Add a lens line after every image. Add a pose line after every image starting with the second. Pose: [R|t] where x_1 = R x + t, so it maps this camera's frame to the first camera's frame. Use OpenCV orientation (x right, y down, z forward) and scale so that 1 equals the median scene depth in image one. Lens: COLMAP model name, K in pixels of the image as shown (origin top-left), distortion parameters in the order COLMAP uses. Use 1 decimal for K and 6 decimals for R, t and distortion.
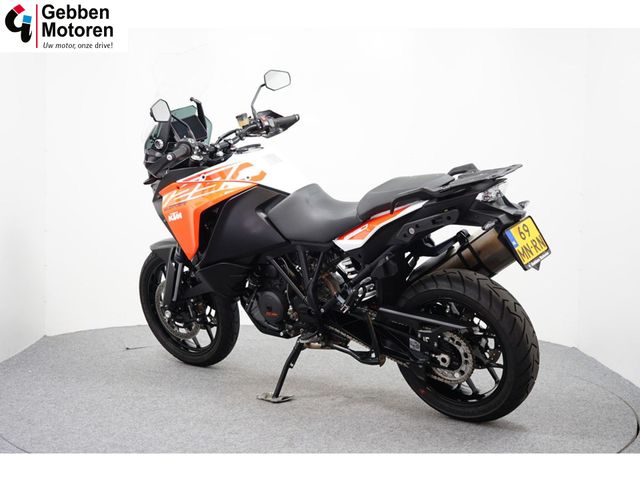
lens RADIAL K [[944.5, 0, 320.0], [0, 944.5, 240.0], [0, 0, 1]] dist [-0.011985, -0.024777]
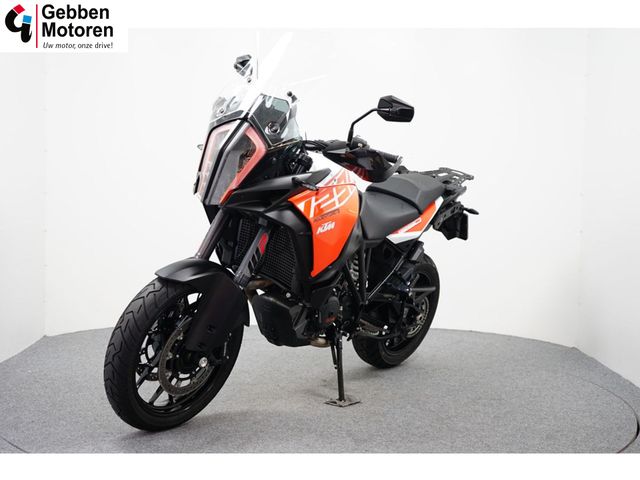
lens RADIAL K [[944.5, 0, 320.0], [0, 944.5, 240.0], [0, 0, 1]] dist [-0.011985, -0.024777]
pose [[-0.036891, -0.090282, 0.995233, -1.039922], [0.043850, 0.994805, 0.091869, -0.095257], [-0.998357, 0.047030, -0.032741, 1.068370]]
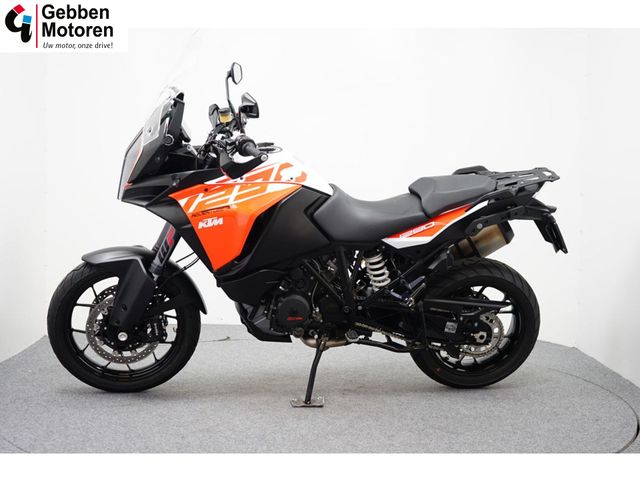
lens RADIAL K [[944.5, 0, 320.0], [0, 944.5, 240.0], [0, 0, 1]] dist [-0.011985, -0.024777]
pose [[0.684217, -0.059734, 0.726828, -0.756876], [0.041020, 0.998214, 0.043423, -0.044418], [-0.728124, 0.000103, 0.685446, 0.323383]]
